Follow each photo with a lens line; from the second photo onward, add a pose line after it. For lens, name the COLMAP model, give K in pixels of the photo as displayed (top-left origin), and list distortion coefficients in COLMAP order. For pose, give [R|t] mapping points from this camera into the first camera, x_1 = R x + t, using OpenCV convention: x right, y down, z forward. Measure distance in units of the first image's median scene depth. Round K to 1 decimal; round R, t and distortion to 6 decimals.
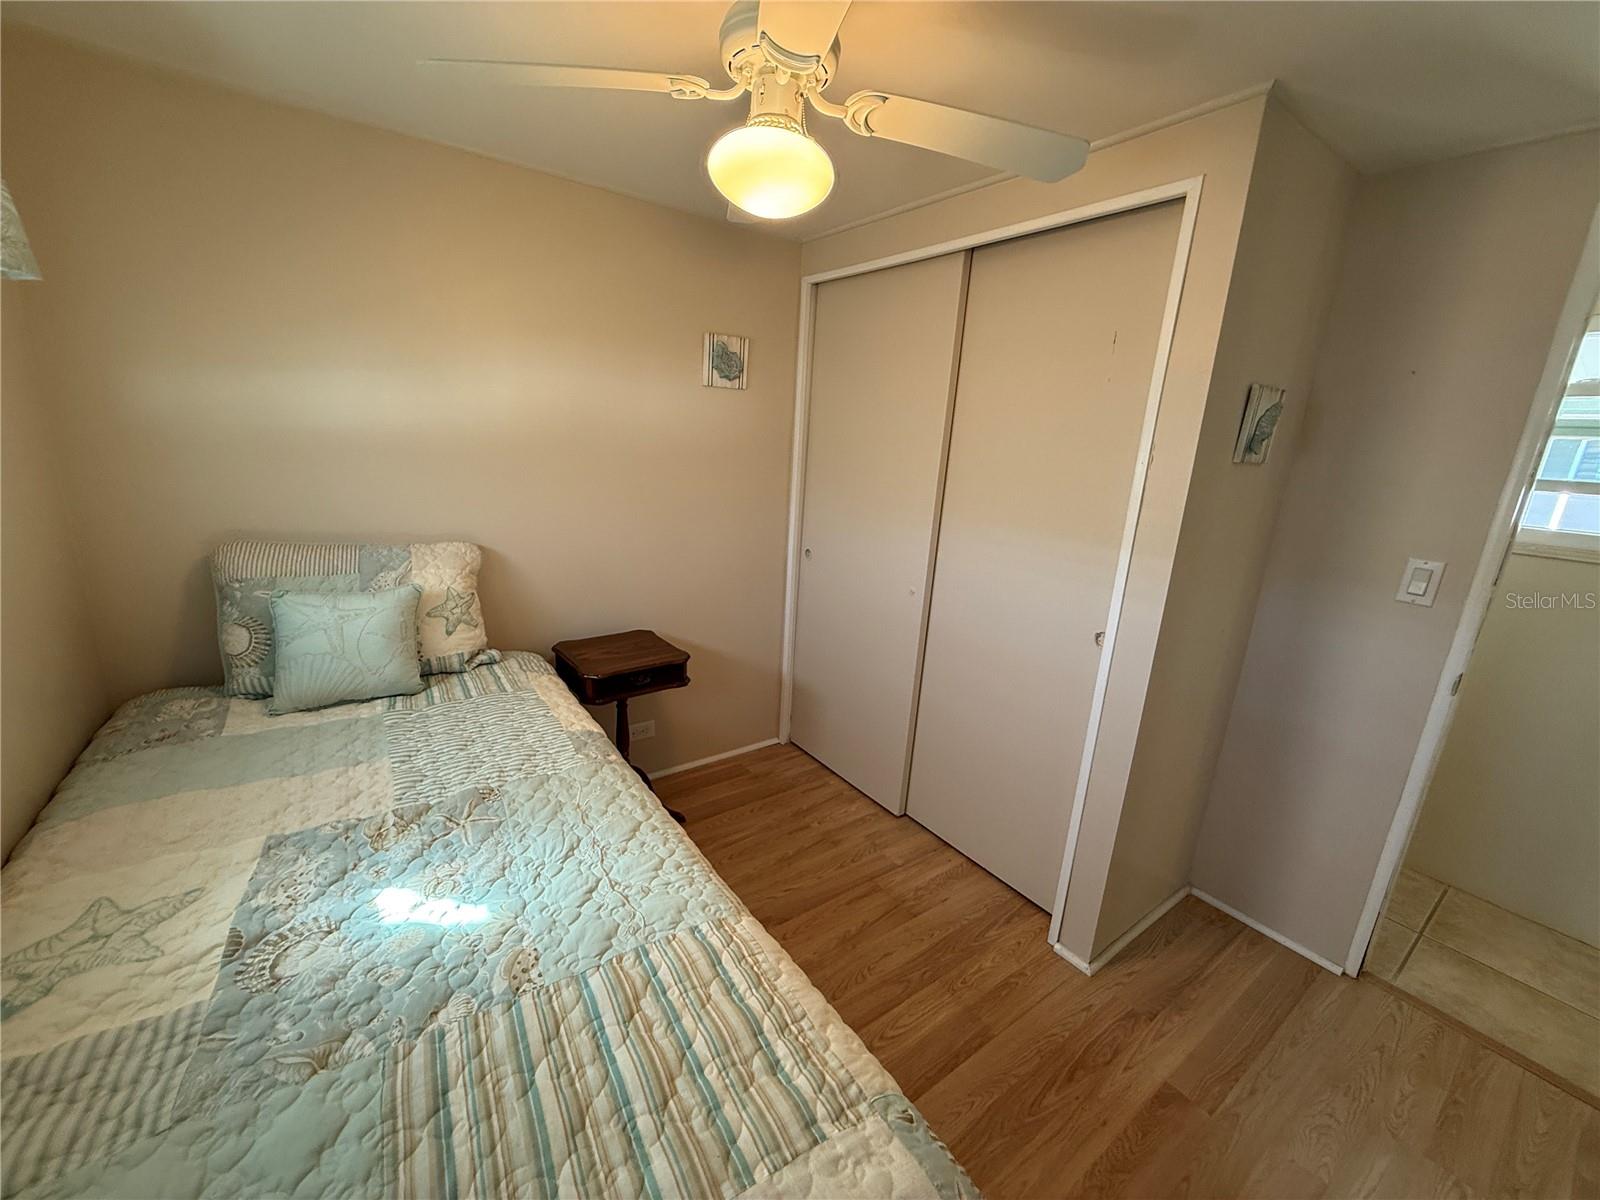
lens RADIAL K [[633.6, 0, 793.8], [0, 633.6, 595.2], [0, 0, 1]] dist [-0.001535, -0.000062]
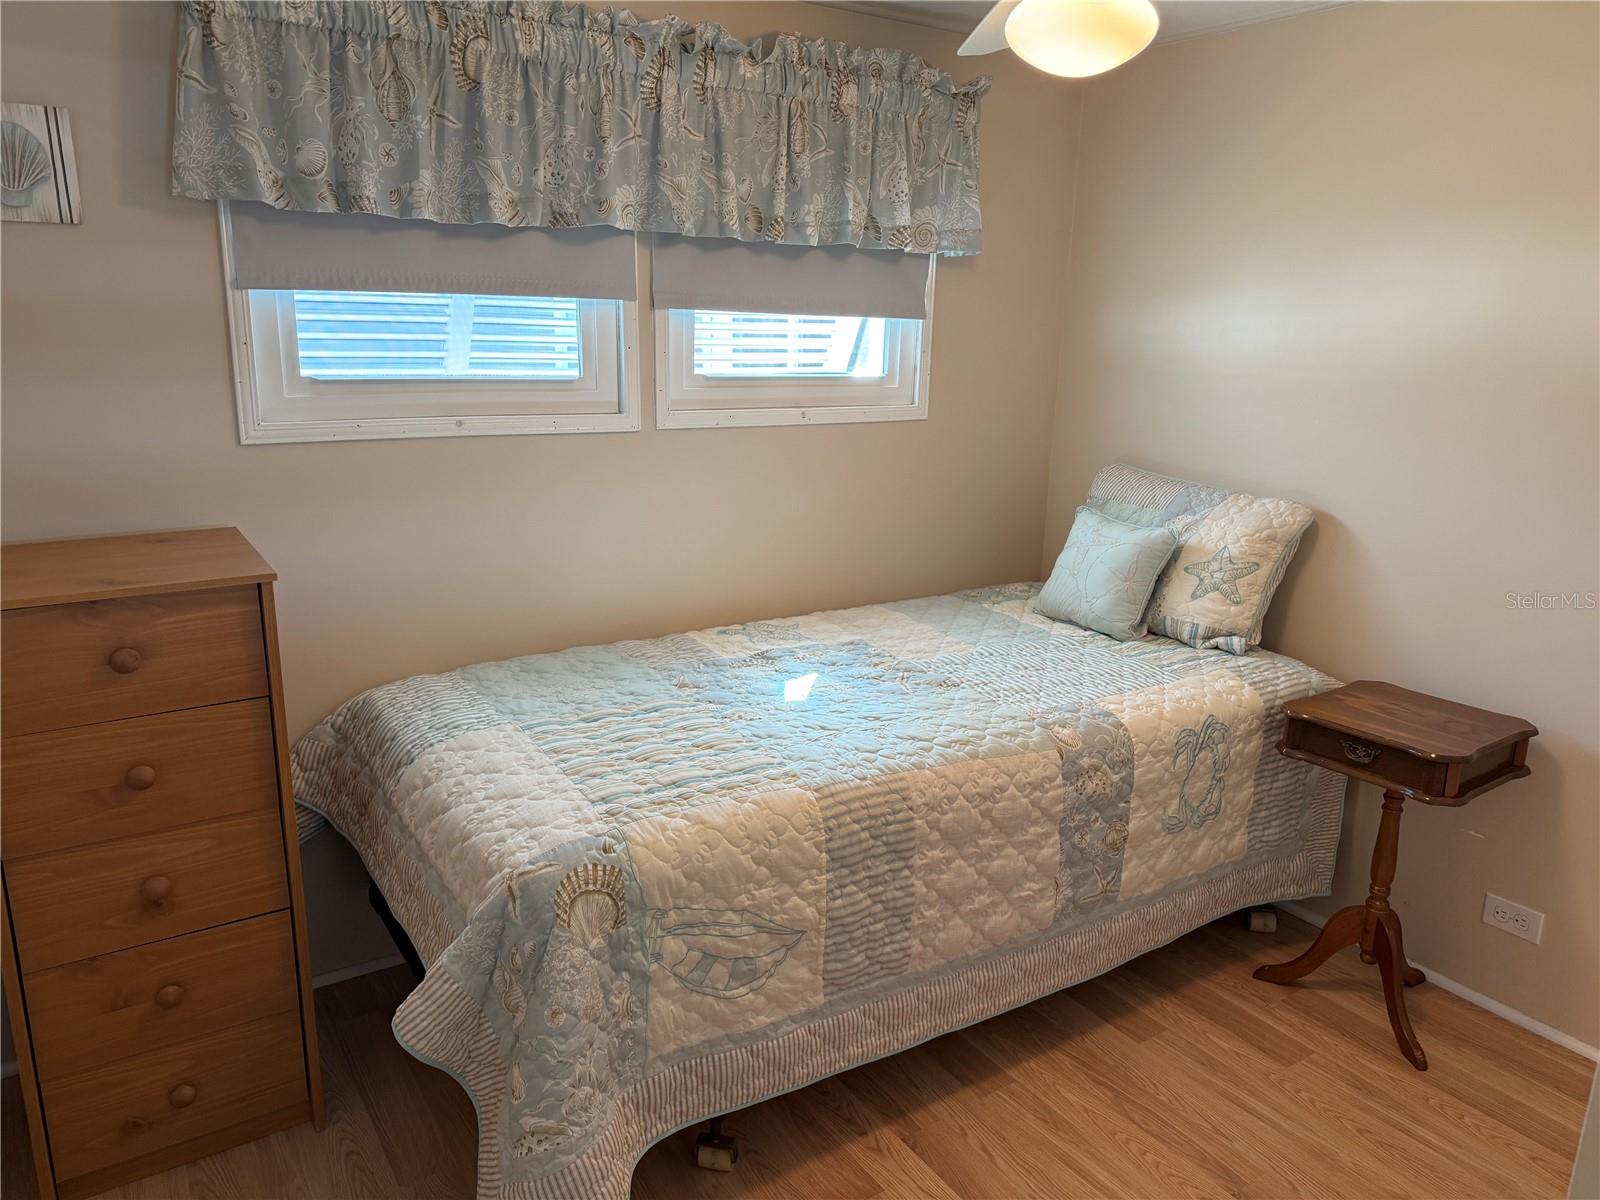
lens RADIAL K [[1121.2, 0, 796.5], [0, 1121.2, 604.1], [0, 0, 1]] dist [0.009133, -0.011540]
pose [[-0.048273, 0.182939, -0.981938, 1.122385], [-0.270070, 0.944076, 0.189162, -0.081995], [0.961630, 0.274324, 0.003833, 0.600170]]
